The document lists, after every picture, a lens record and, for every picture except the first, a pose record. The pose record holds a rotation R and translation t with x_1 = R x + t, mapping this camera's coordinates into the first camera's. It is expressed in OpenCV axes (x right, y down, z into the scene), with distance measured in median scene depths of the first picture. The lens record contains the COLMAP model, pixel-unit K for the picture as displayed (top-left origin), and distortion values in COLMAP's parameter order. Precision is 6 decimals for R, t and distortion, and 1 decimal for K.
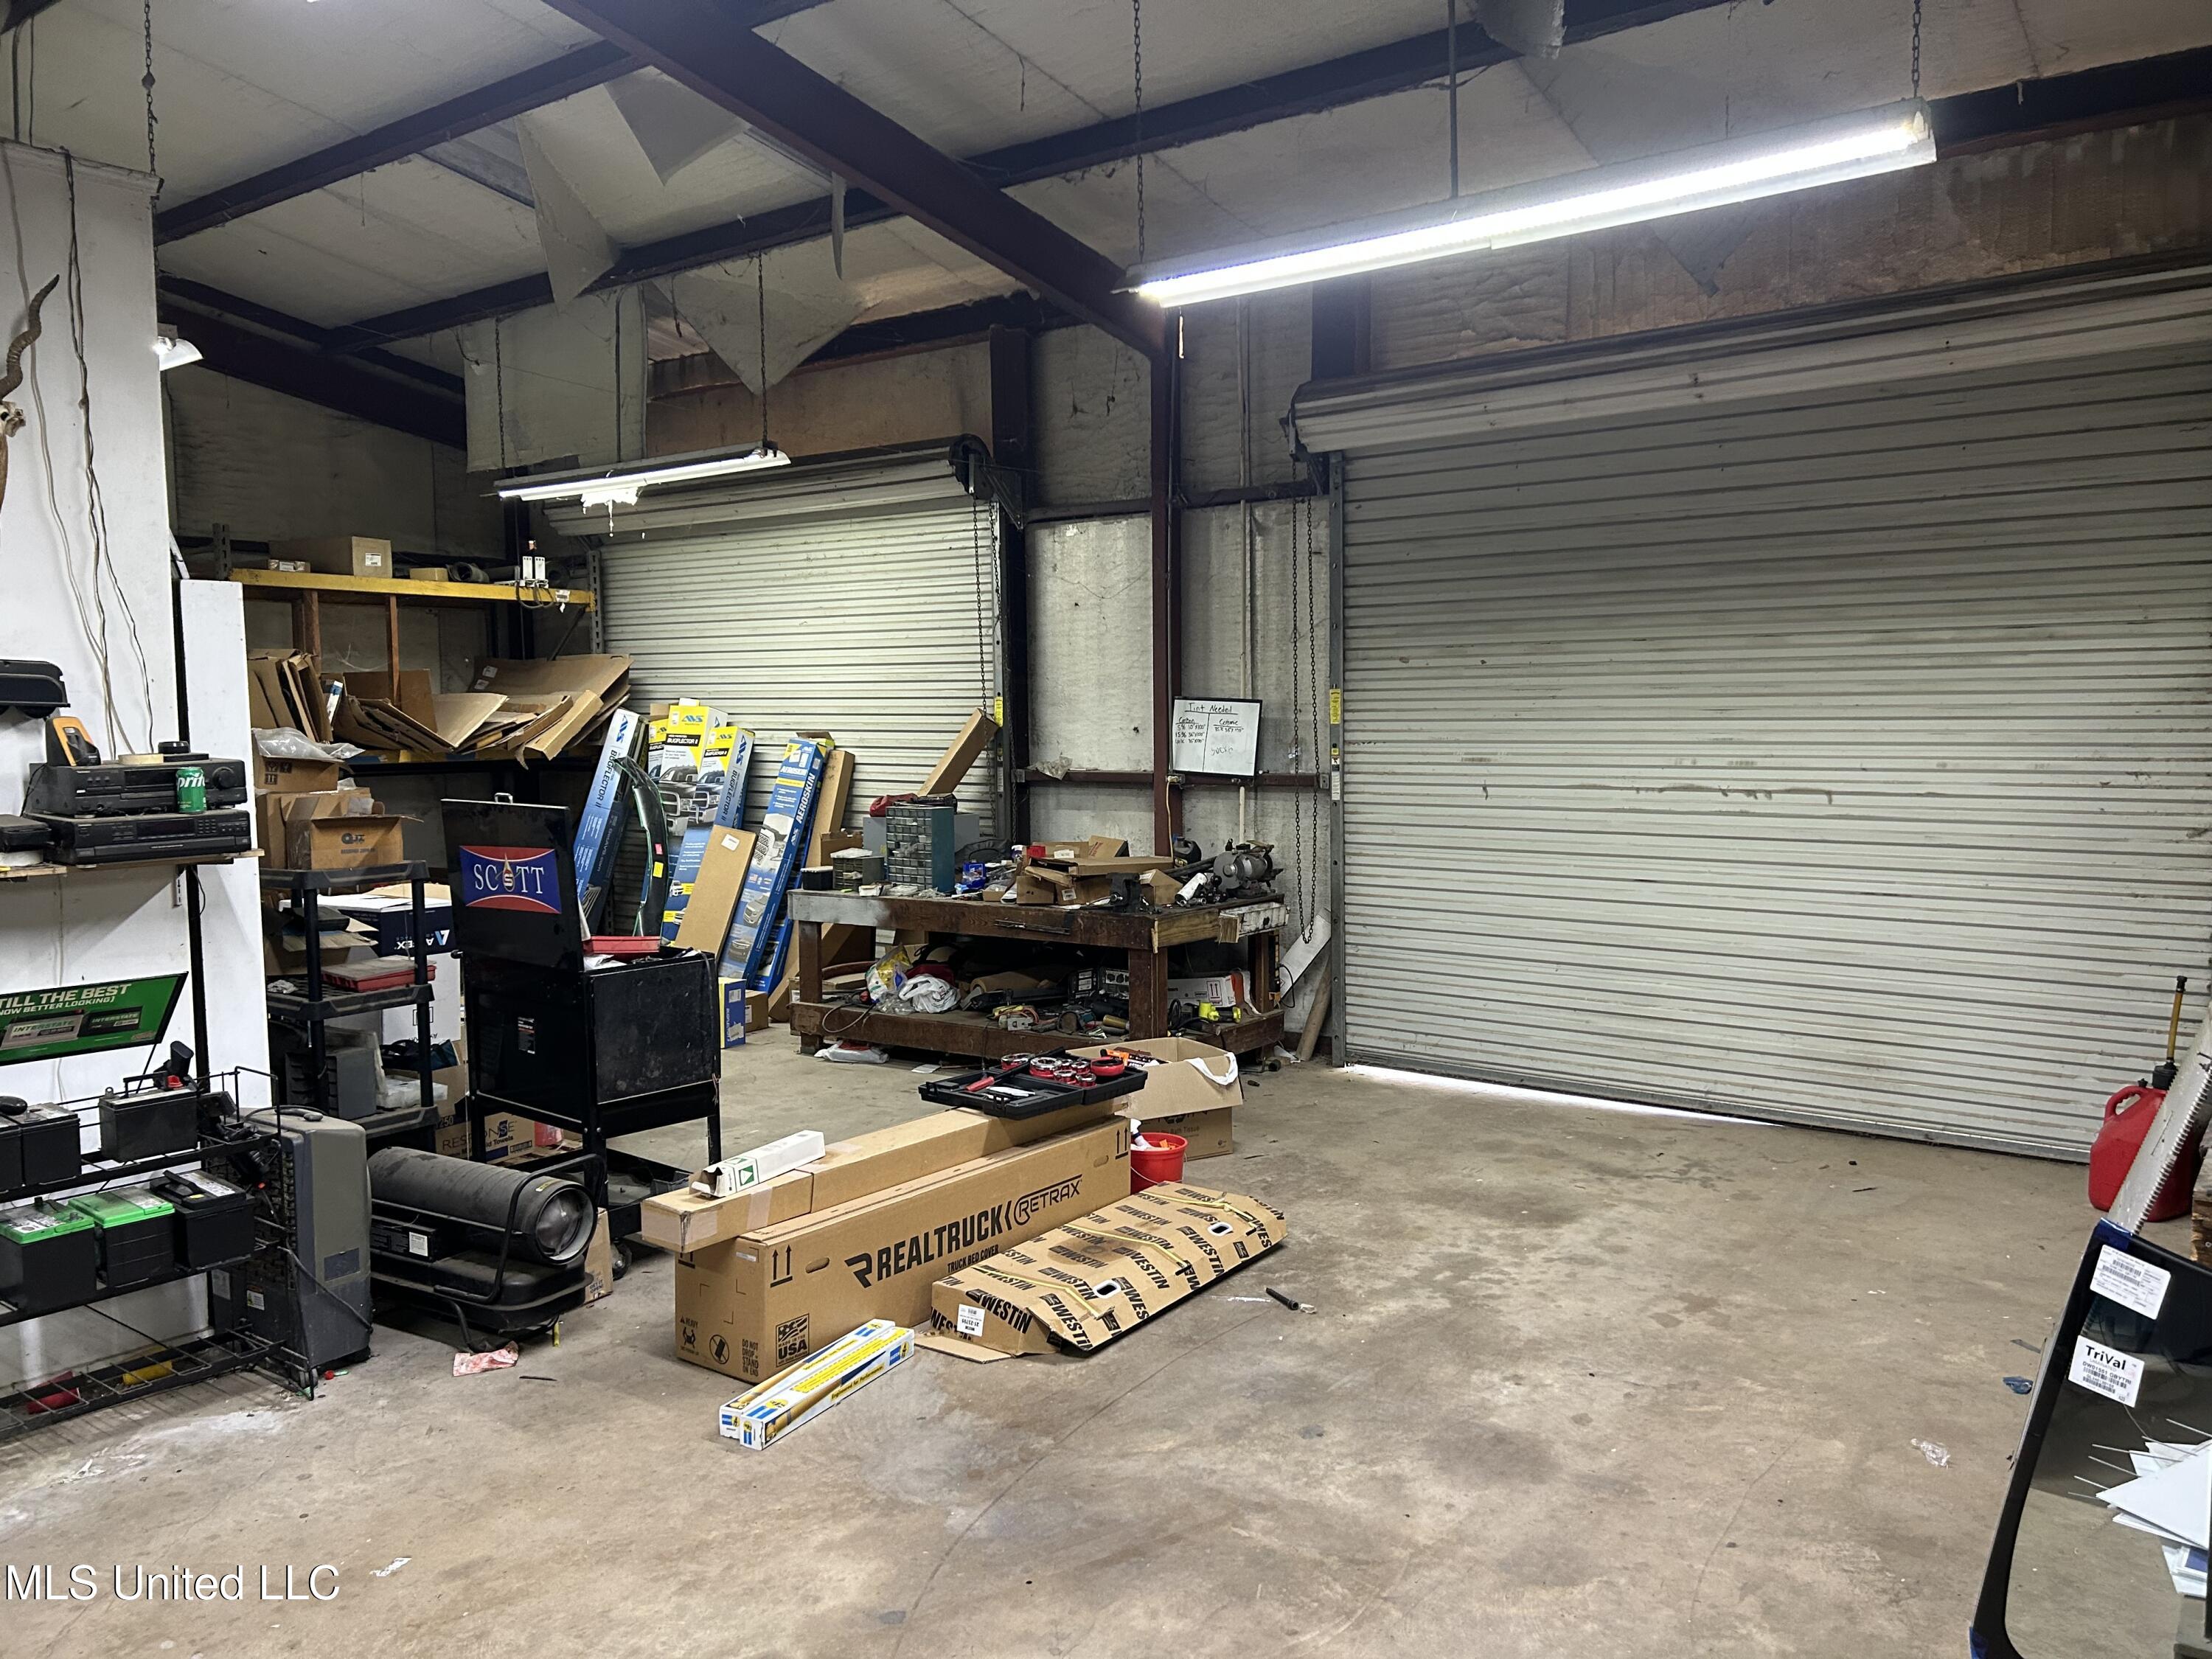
lens RADIAL K [[1648.0, 0, 1113.4], [0, 1648.0, 826.4], [0, 0, 1]] dist [0.051155, -0.062810]
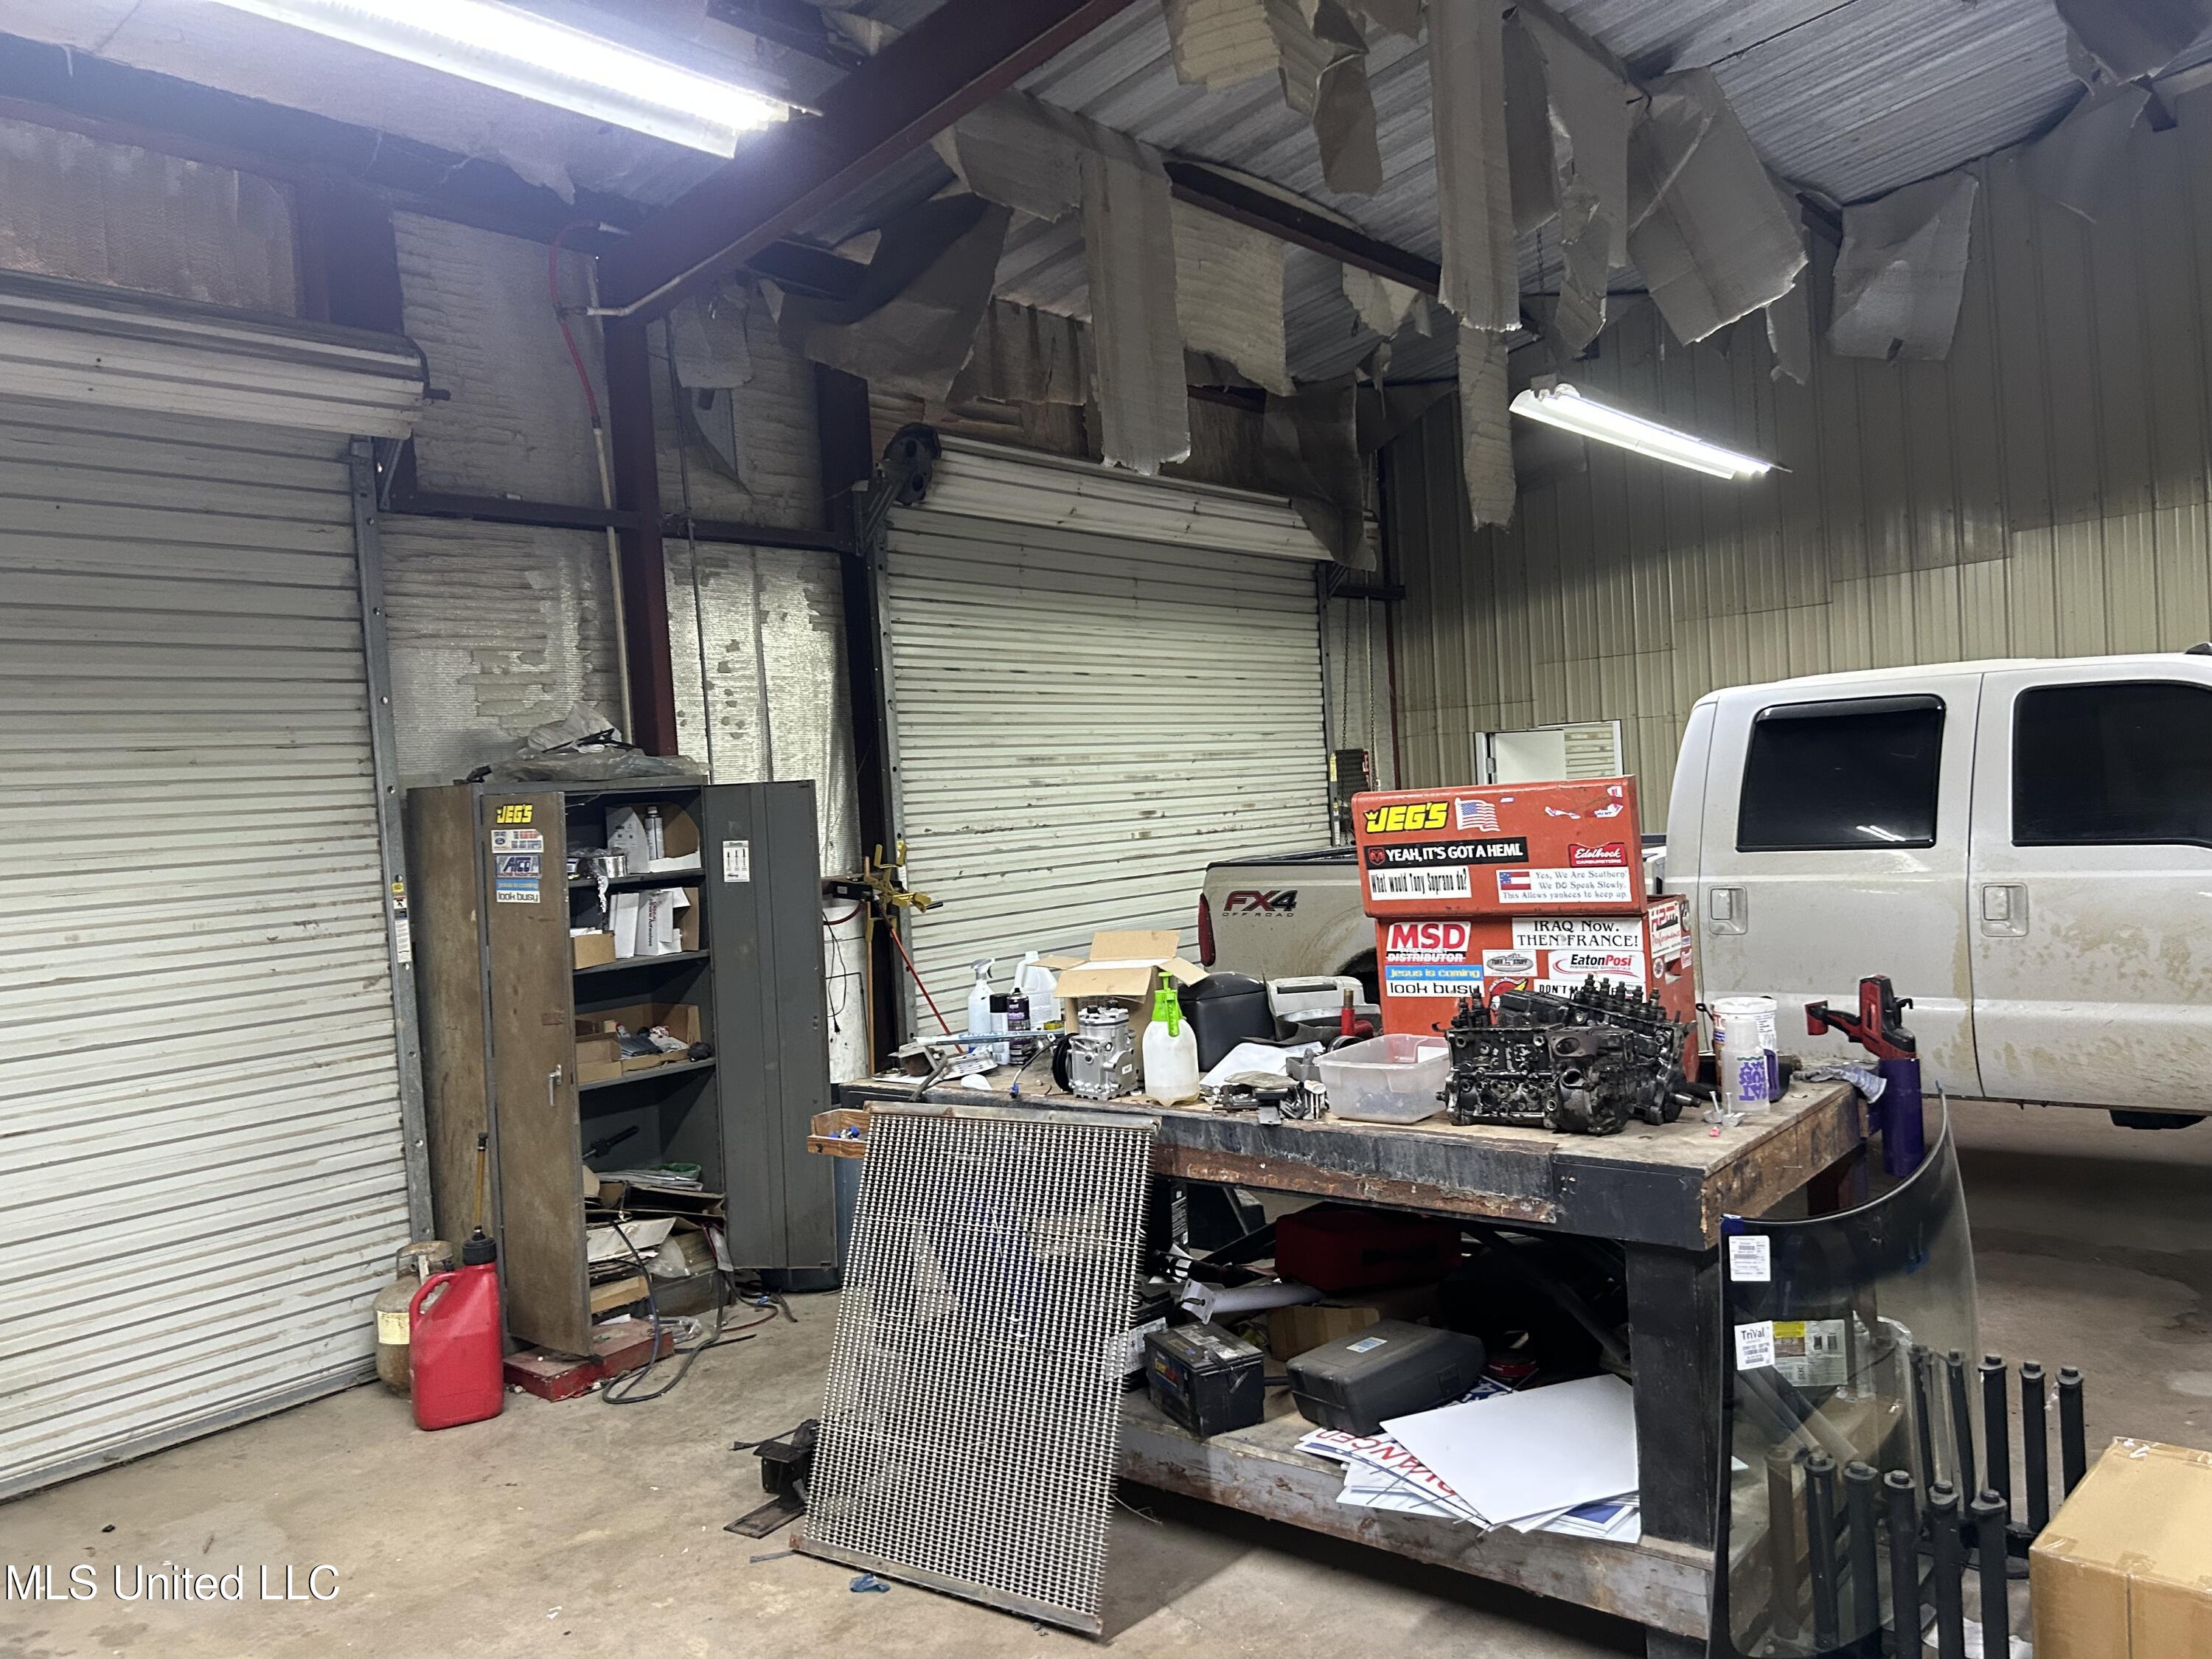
lens RADIAL K [[1648.0, 0, 1113.0], [0, 1648.0, 833.4], [0, 0, 1]] dist [0.051155, -0.062810]
pose [[0.034182, -0.021268, 0.999189, -0.222636], [0.129961, 0.991379, 0.016656, -0.038045], [-0.990930, 0.129286, 0.036652, 0.559168]]
